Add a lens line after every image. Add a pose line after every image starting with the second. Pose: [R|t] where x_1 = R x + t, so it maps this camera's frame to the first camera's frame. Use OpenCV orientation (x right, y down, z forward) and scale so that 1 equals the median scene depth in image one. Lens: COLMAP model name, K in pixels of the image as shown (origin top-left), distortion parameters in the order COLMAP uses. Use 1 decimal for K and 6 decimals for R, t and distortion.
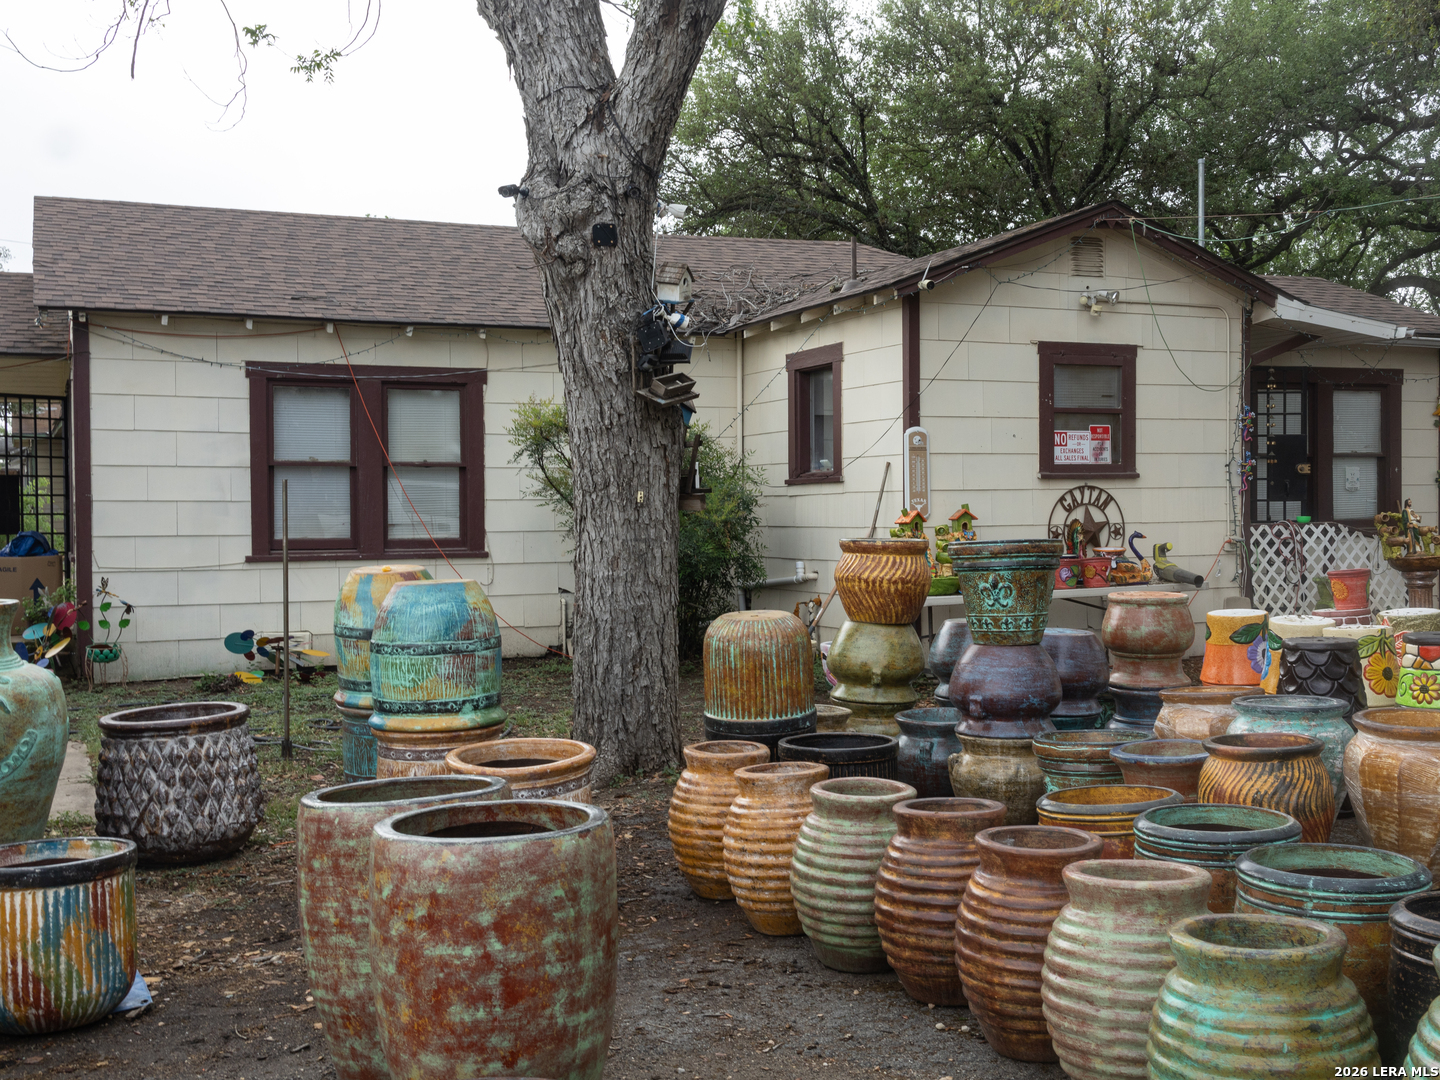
lens RADIAL K [[1550.4, 0, 755.3], [0, 1550.4, 536.9], [0, 0, 1]] dist [-0.001163, -0.000757]
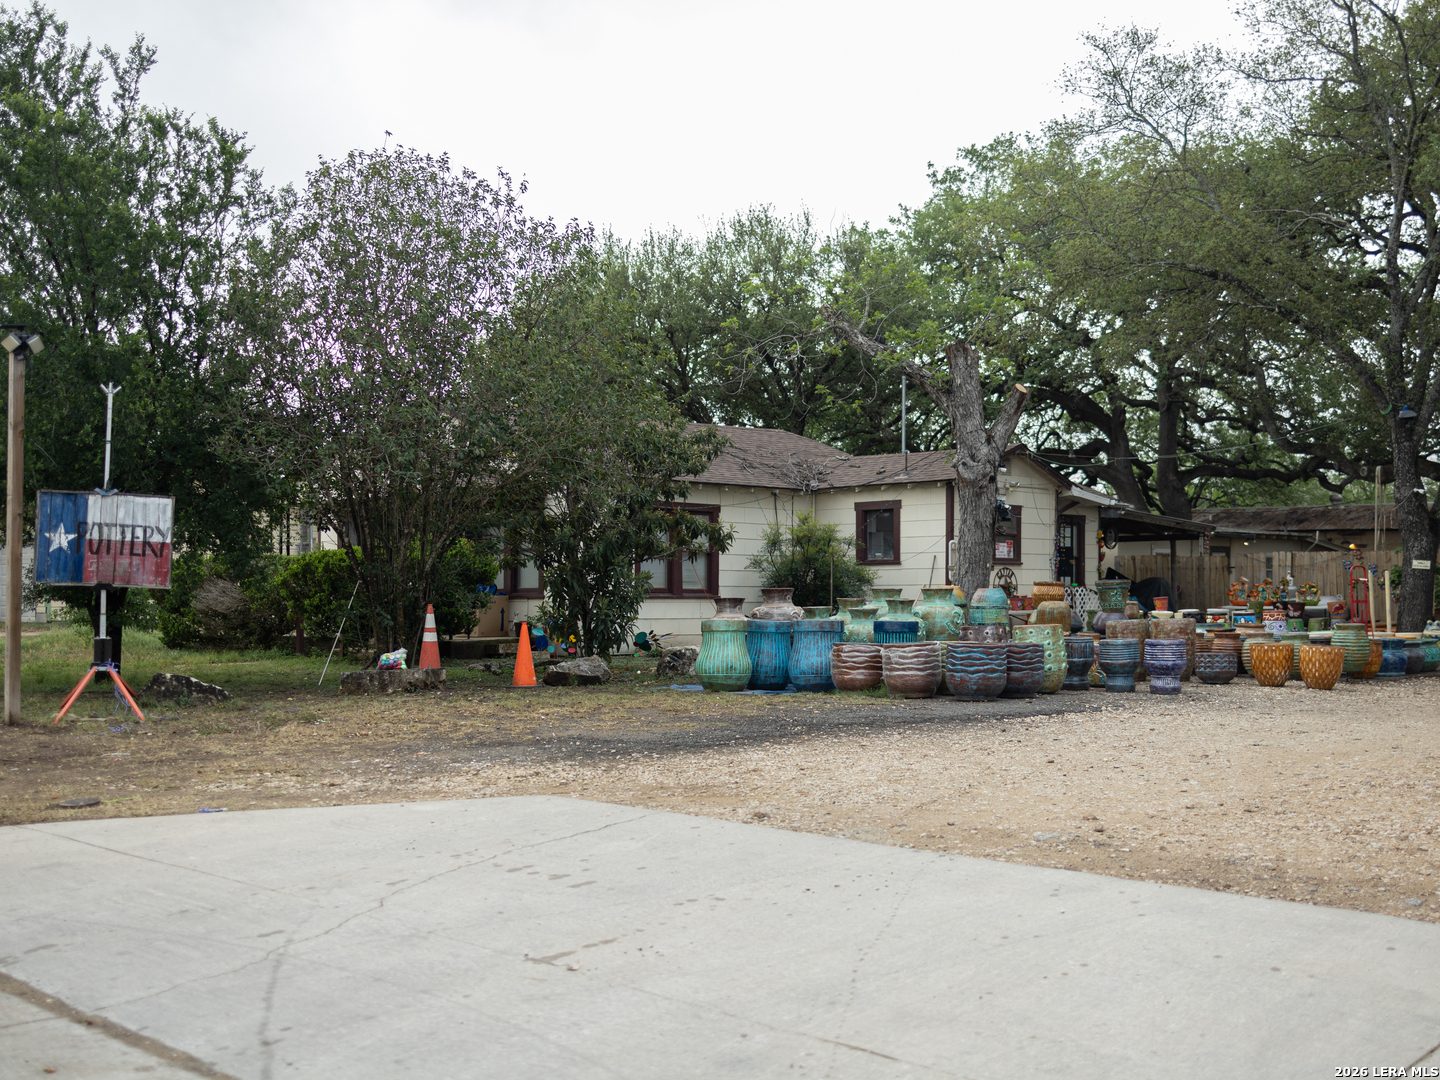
lens RADIAL K [[1550.4, 0, 755.3], [0, 1550.4, 536.9], [0, 0, 1]] dist [-0.001163, -0.000757]
pose [[0.931255, 0.024713, 0.363528, -0.909349], [-0.002227, 0.998065, -0.062144, 0.060735], [-0.364360, 0.057062, 0.929508, -0.923718]]
